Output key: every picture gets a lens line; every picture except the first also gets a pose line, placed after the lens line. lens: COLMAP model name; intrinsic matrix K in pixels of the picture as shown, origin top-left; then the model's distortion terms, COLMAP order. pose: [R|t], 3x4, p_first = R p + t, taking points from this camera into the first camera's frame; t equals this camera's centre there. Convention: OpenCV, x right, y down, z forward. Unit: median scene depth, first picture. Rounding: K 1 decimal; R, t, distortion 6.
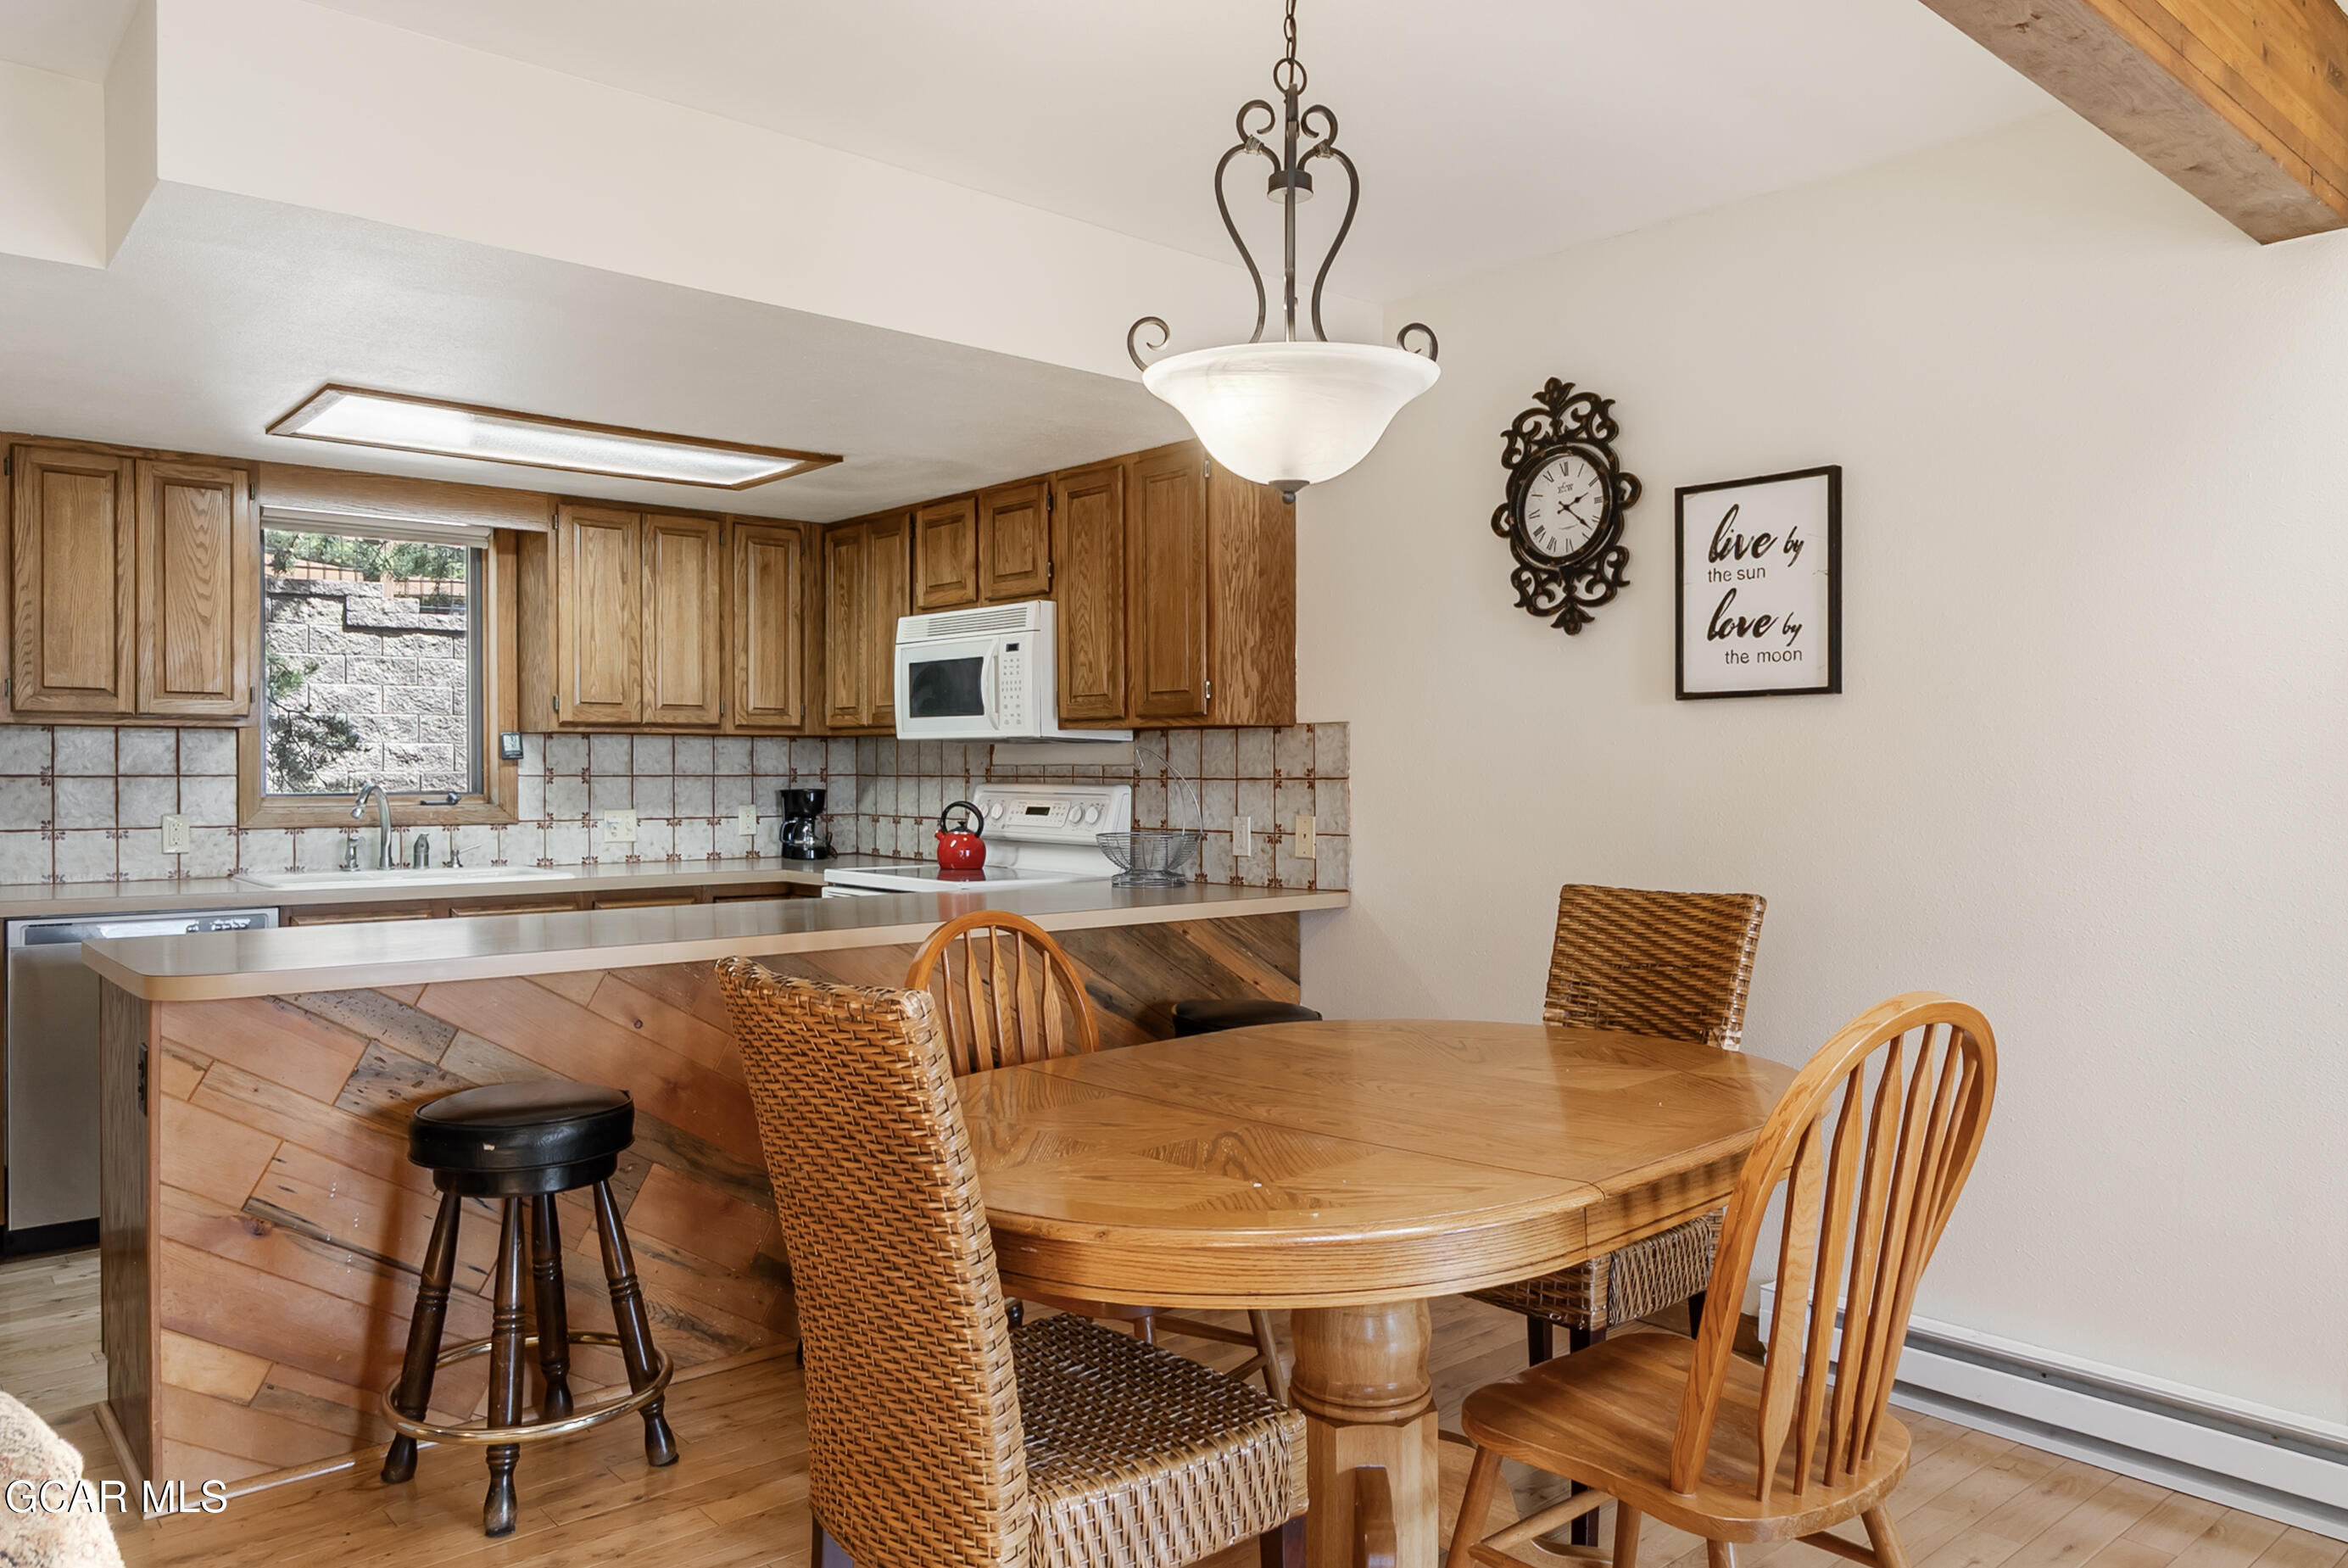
lens RADIAL K [[1595.5, 0, 1172.1], [0, 1595.5, 785.4], [0, 0, 1]] dist [0.002340, -0.001015]
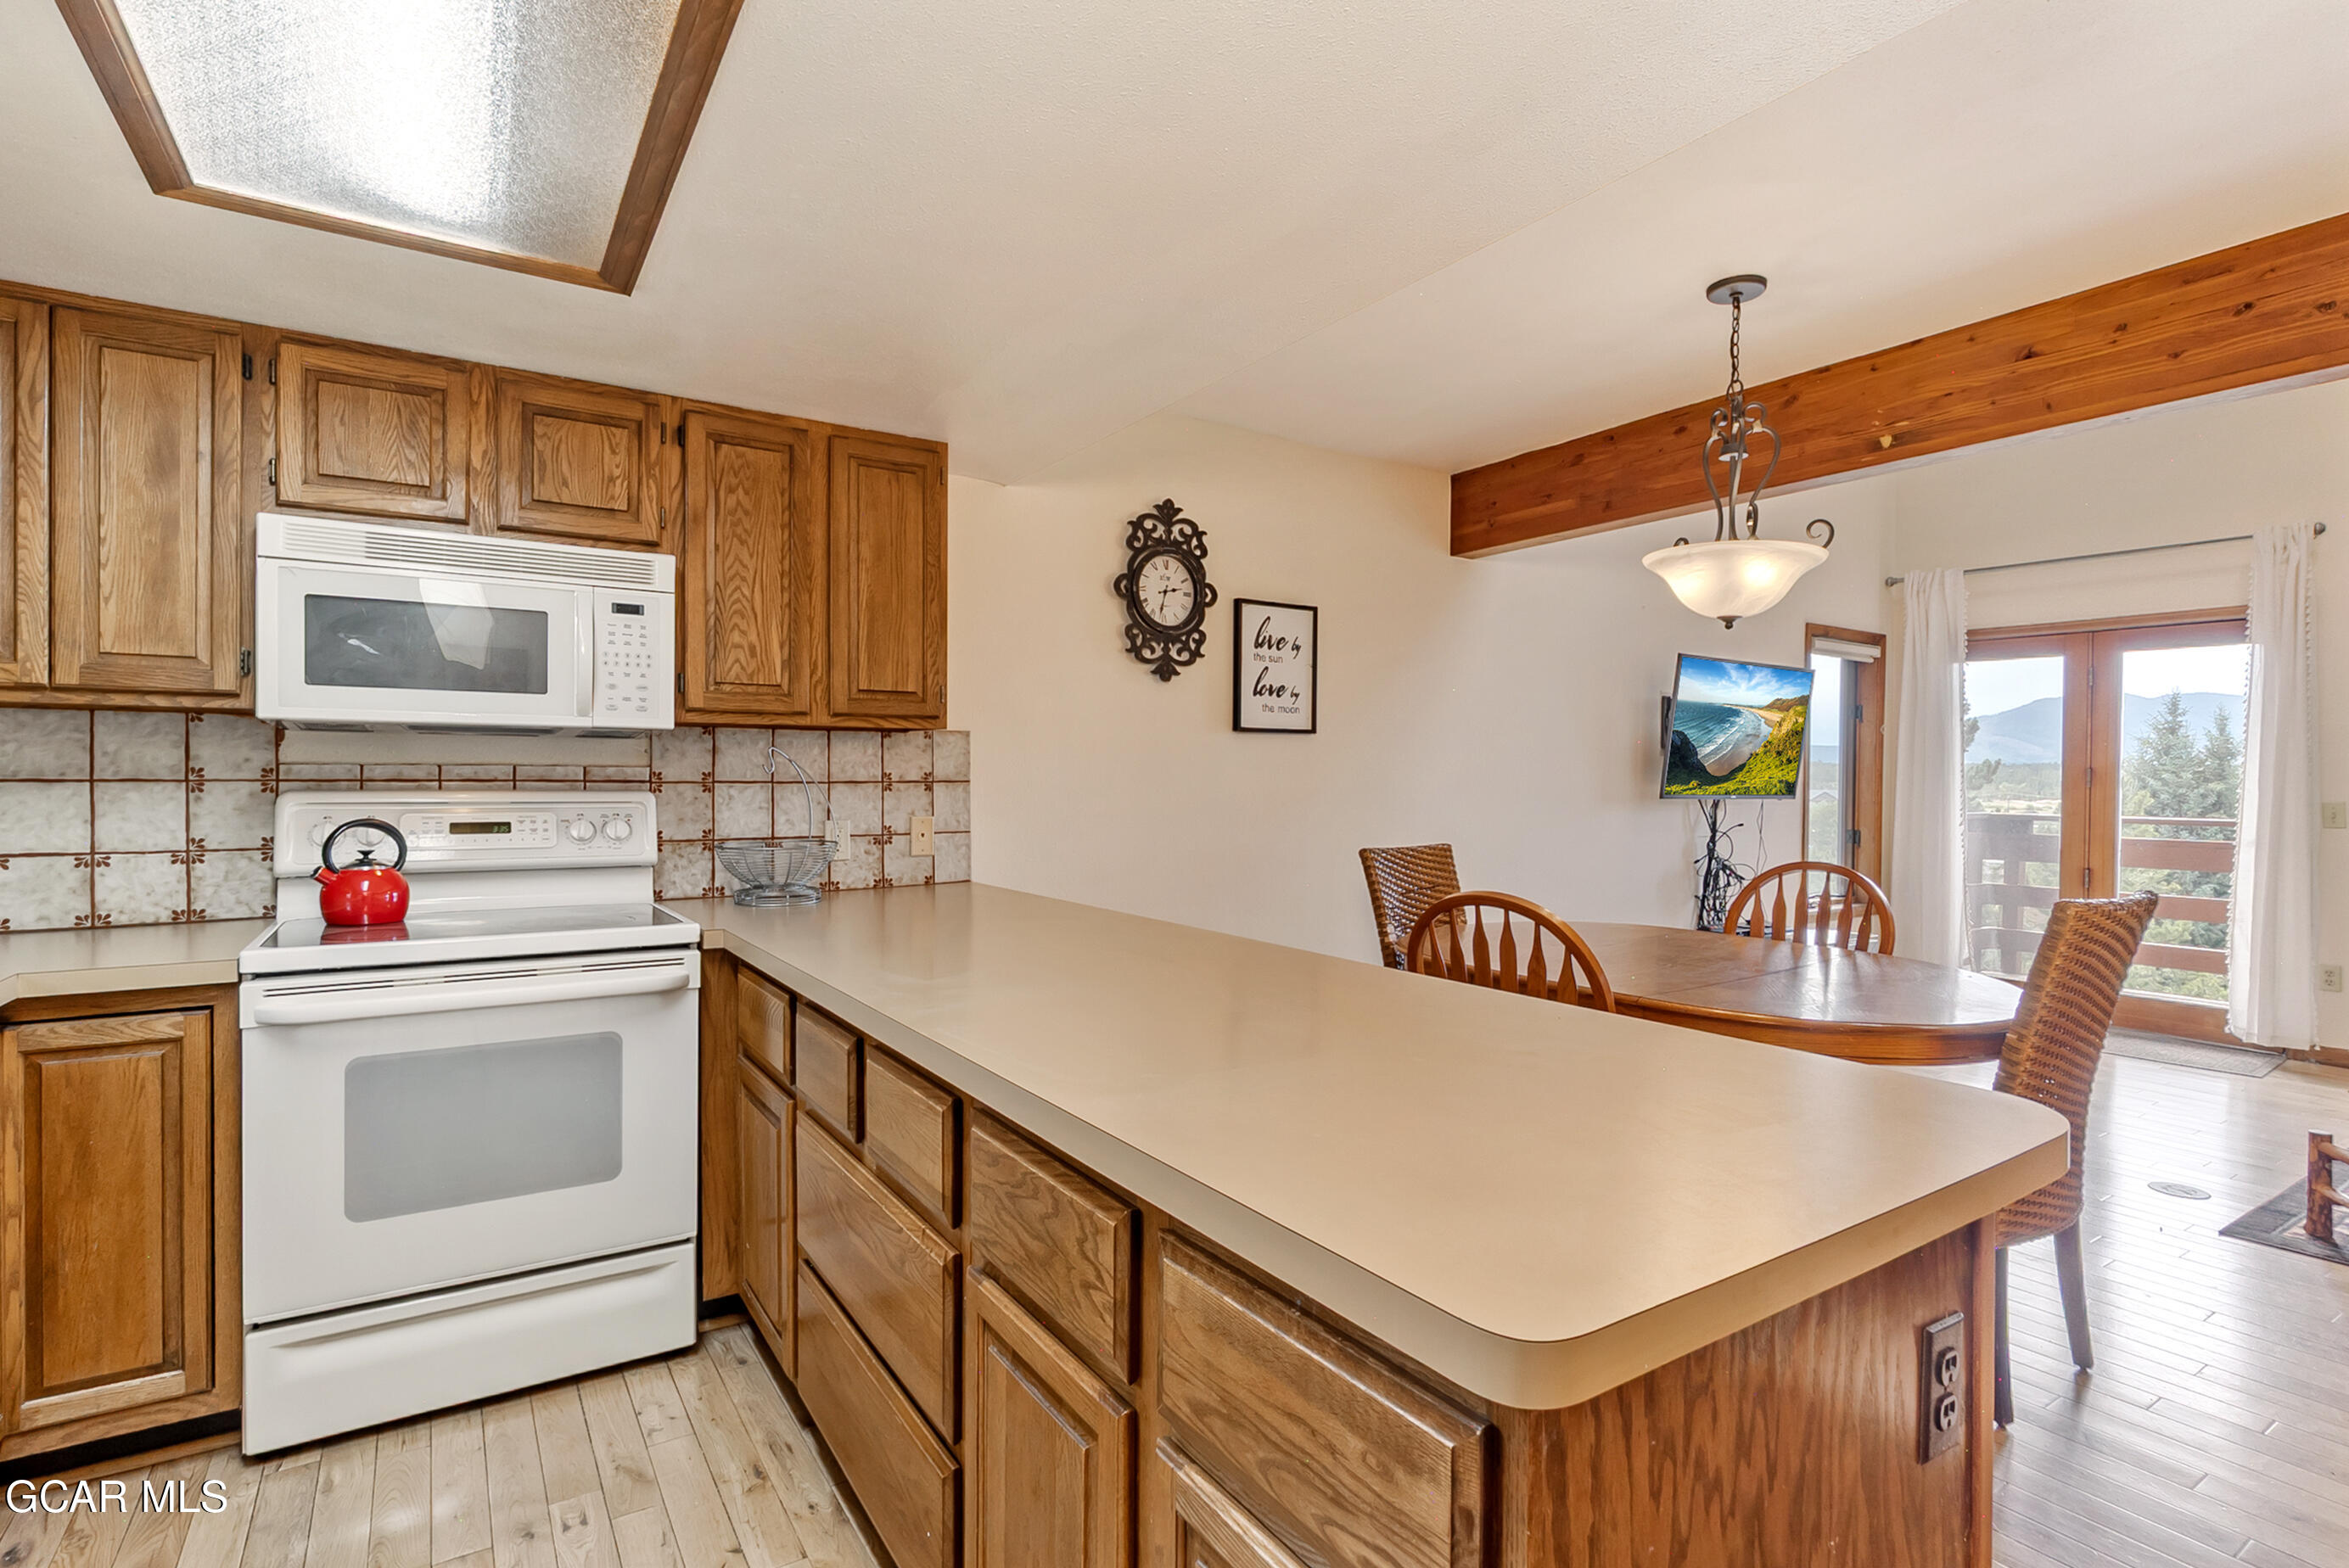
lens RADIAL K [[1122.7, 0, 1139.9], [0, 1122.7, 785.9], [0, 0, 1]] dist [-0.002488, -0.000525]
pose [[0.149984, -0.008589, 0.988651, -0.616792], [0.004342, 0.999958, 0.008028, -0.006707], [-0.988679, 0.003089, 0.150015, 0.714186]]
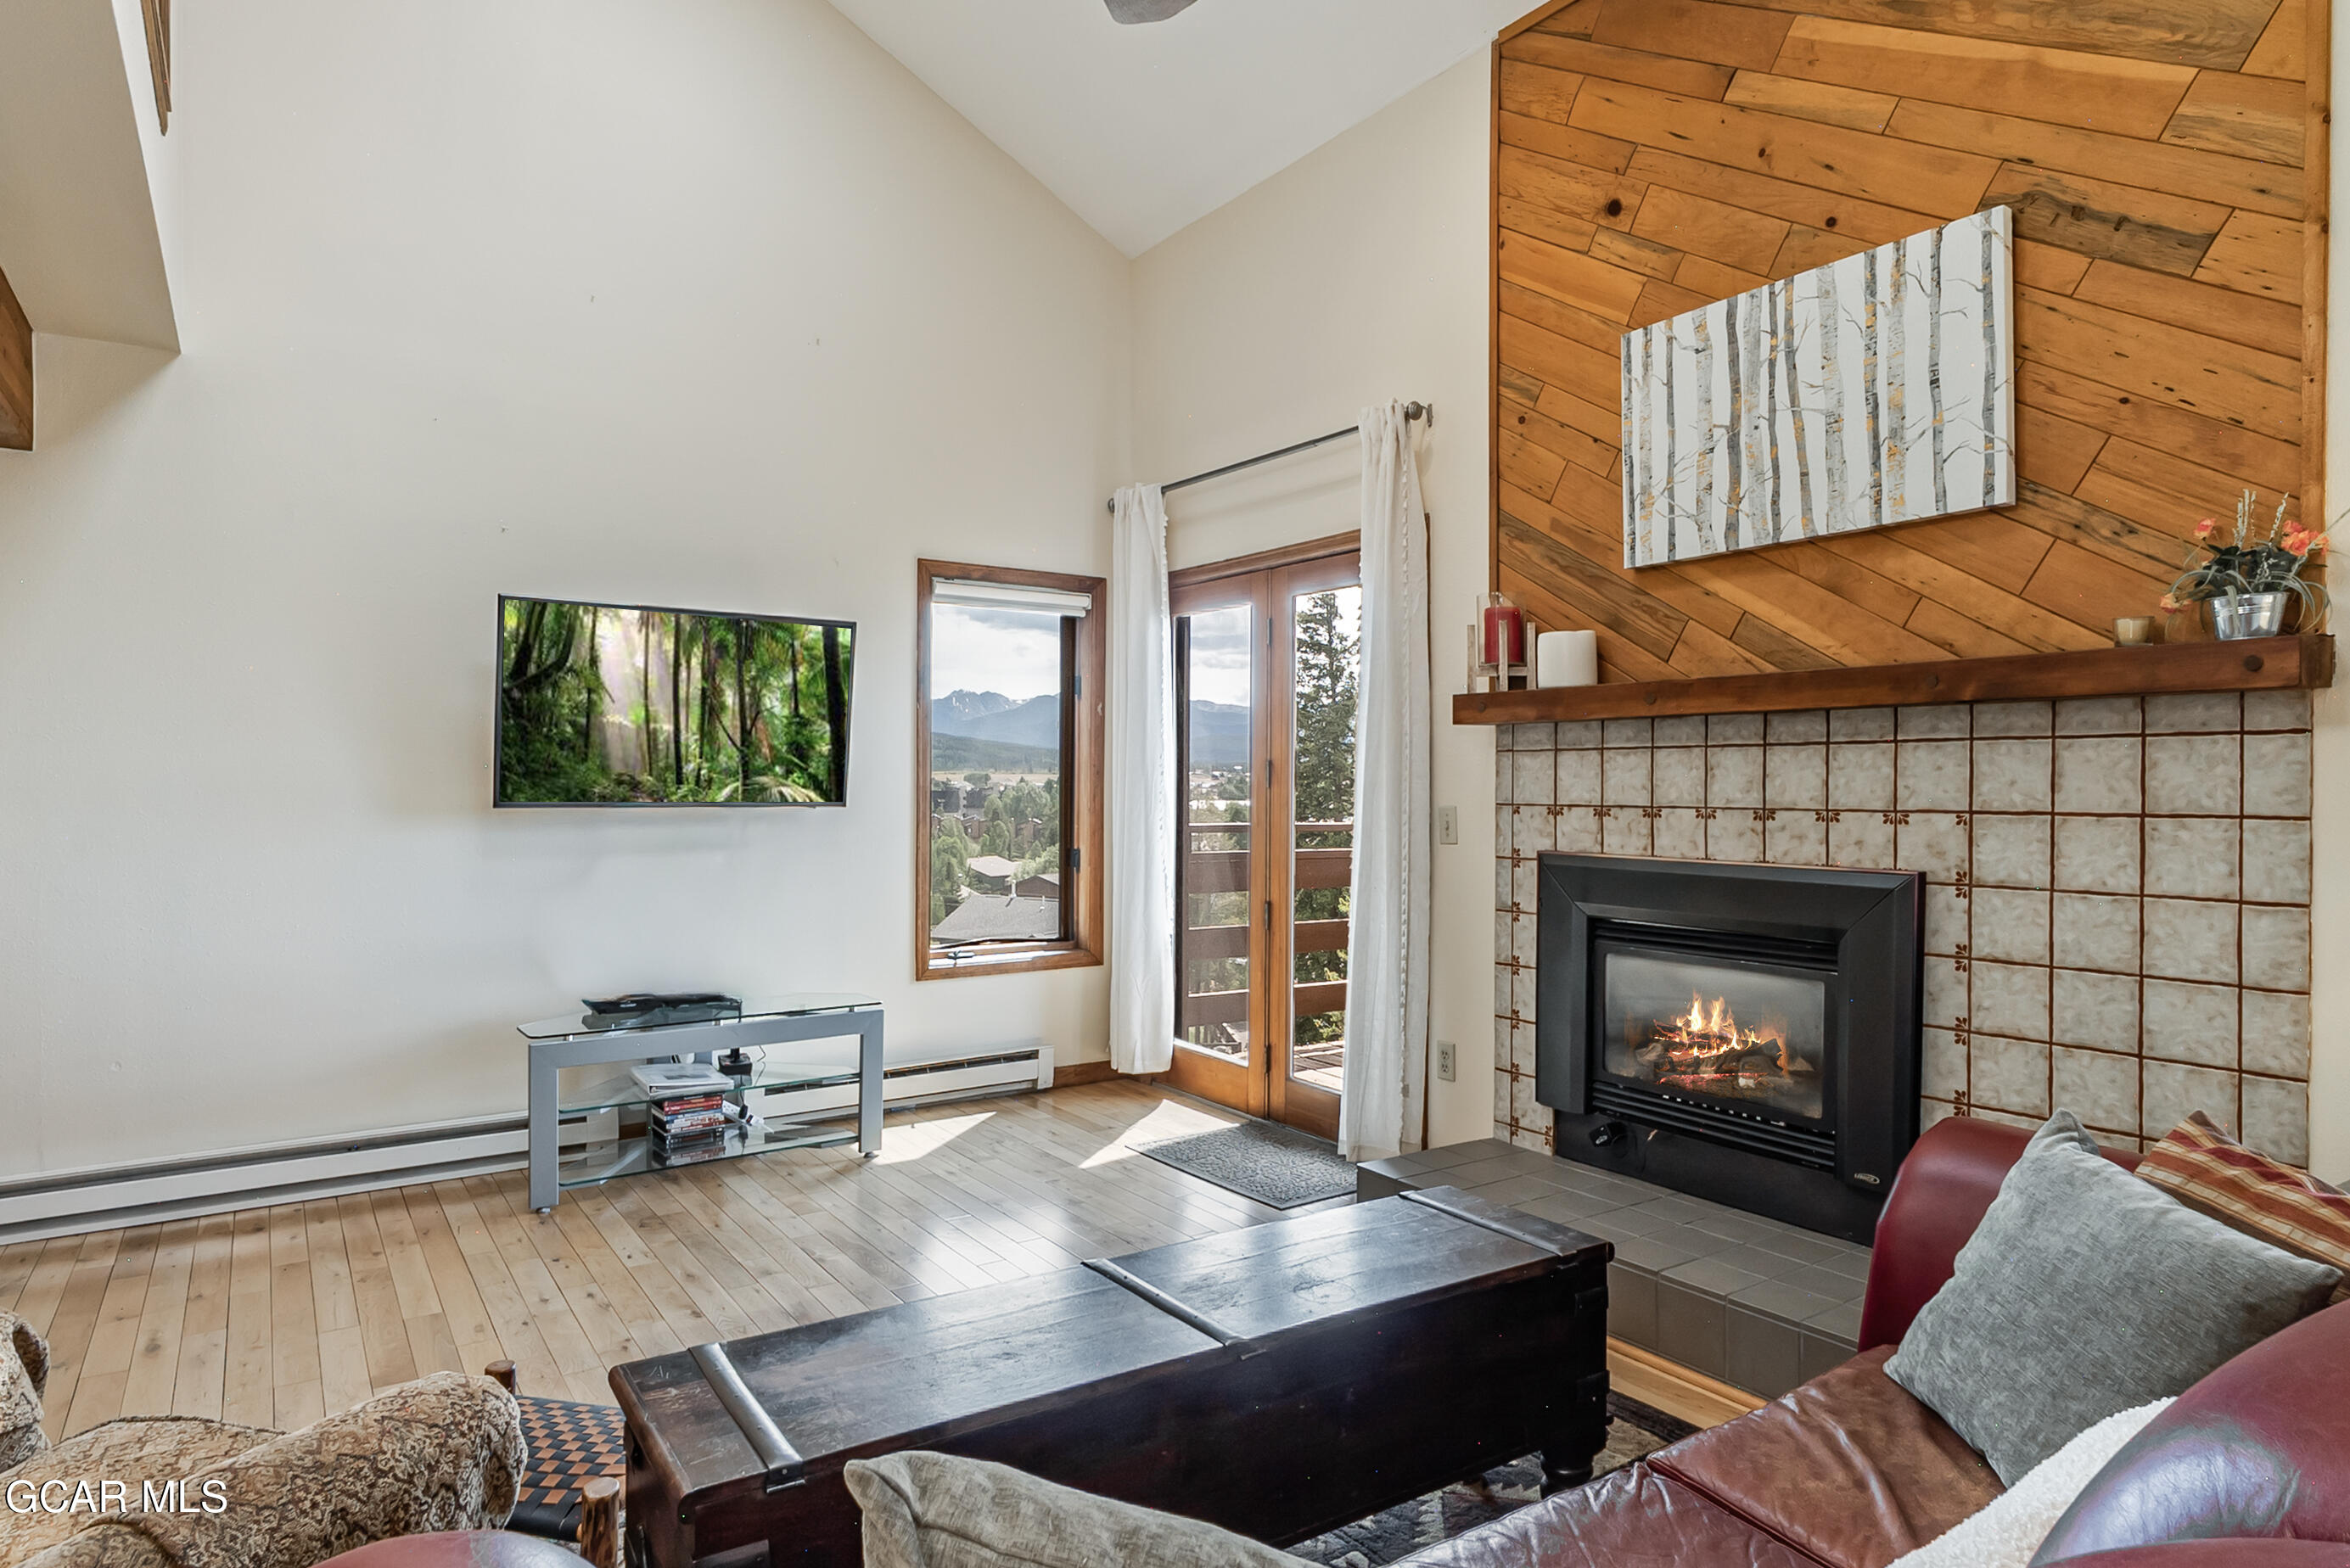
lens RADIAL K [[1320.8, 0, 1126.6], [0, 1320.8, 786.0], [0, 0, 1]] dist [-0.004480, 0.001961]
pose [[0.127160, -0.004375, 0.991873, -0.271156], [0.009900, 0.999946, 0.003141, 0.003676], [-0.991833, 0.009420, 0.127197, -0.170988]]
